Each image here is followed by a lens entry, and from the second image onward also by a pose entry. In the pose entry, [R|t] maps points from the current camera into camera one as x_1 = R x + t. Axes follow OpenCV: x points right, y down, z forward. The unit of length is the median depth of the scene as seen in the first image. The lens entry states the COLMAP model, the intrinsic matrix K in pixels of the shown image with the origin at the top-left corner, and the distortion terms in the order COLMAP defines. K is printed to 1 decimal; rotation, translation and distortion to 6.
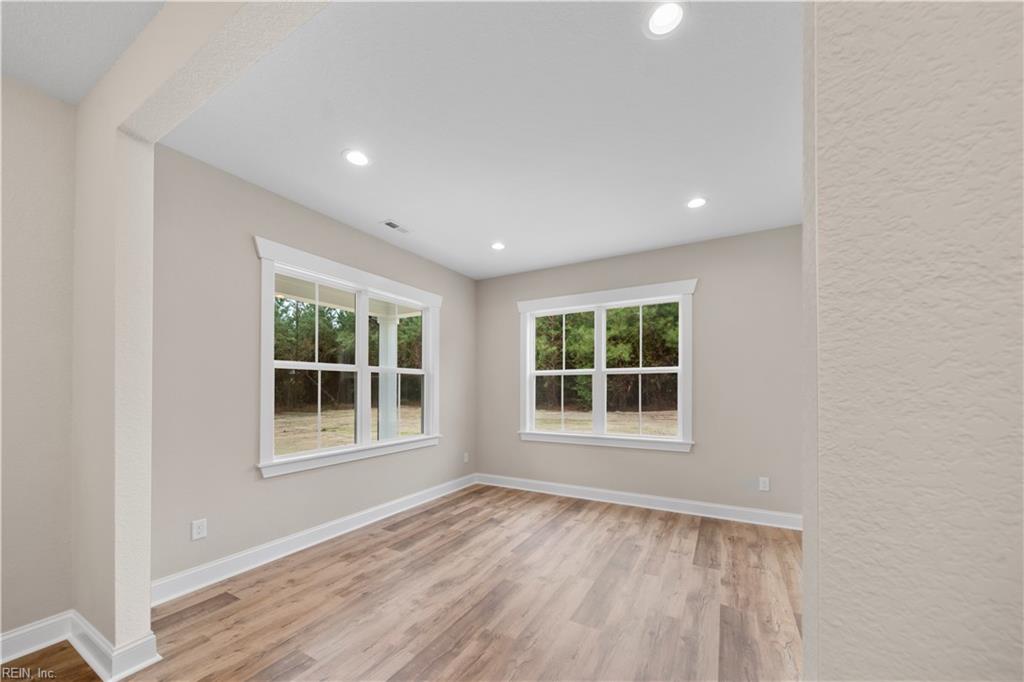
lens RADIAL K [[376.3, 0, 512.6], [0, 376.3, 383.3], [0, 0, 1]] dist [0.001609, -0.000982]
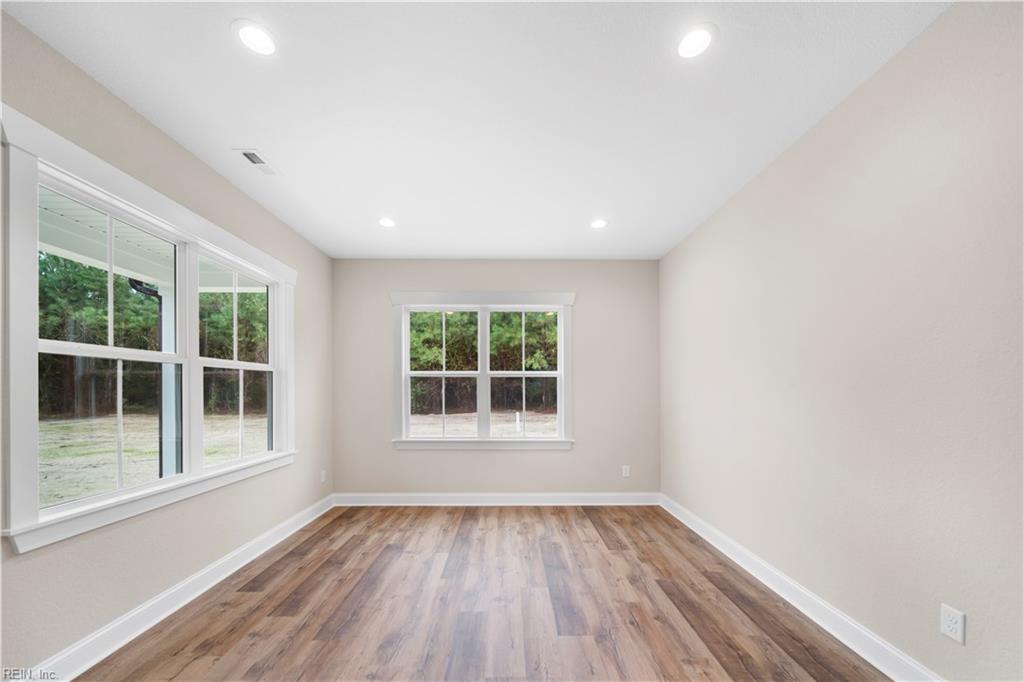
lens RADIAL K [[376.3, 0, 507.4], [0, 376.3, 390.6], [0, 0, 1]] dist [0.001609, -0.000982]
pose [[0.866771, 0.004806, 0.498684, -0.258968], [-0.010569, 0.999906, 0.008733, 0.003823], [-0.498595, -0.012840, 0.866740, 0.149289]]
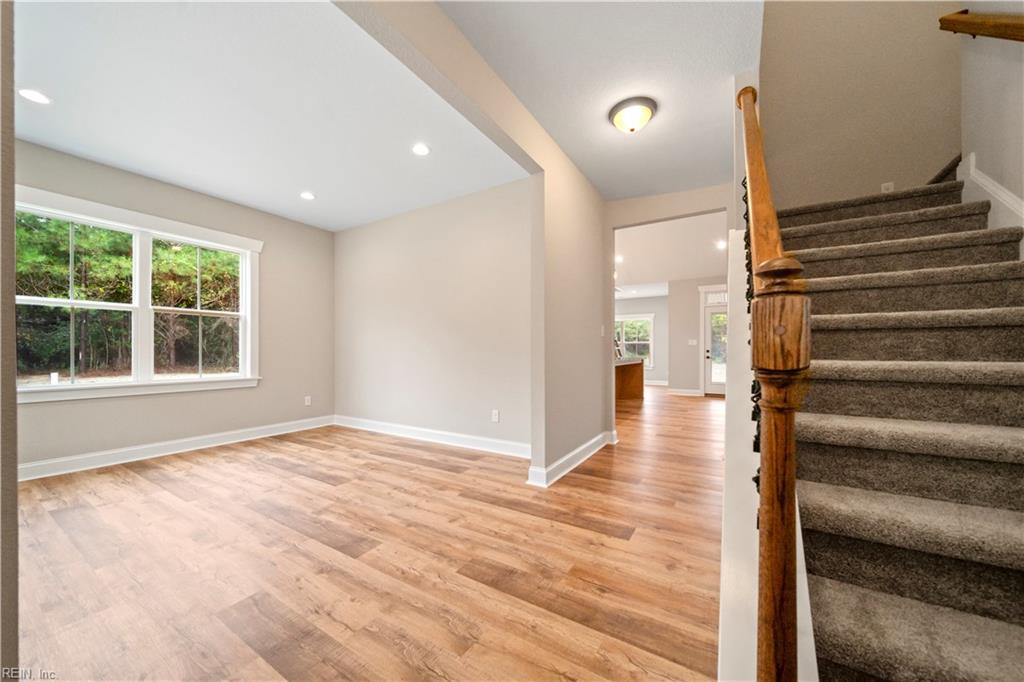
lens RADIAL K [[376.3, 0, 509.0], [0, 376.3, 337.9], [0, 0, 1]] dist [0.001609, -0.000982]
pose [[0.032704, 0.041384, 0.998608, -0.739638], [-0.011547, 0.999091, -0.041026, 0.077221], [-0.999398, -0.010190, 0.033152, 0.188503]]
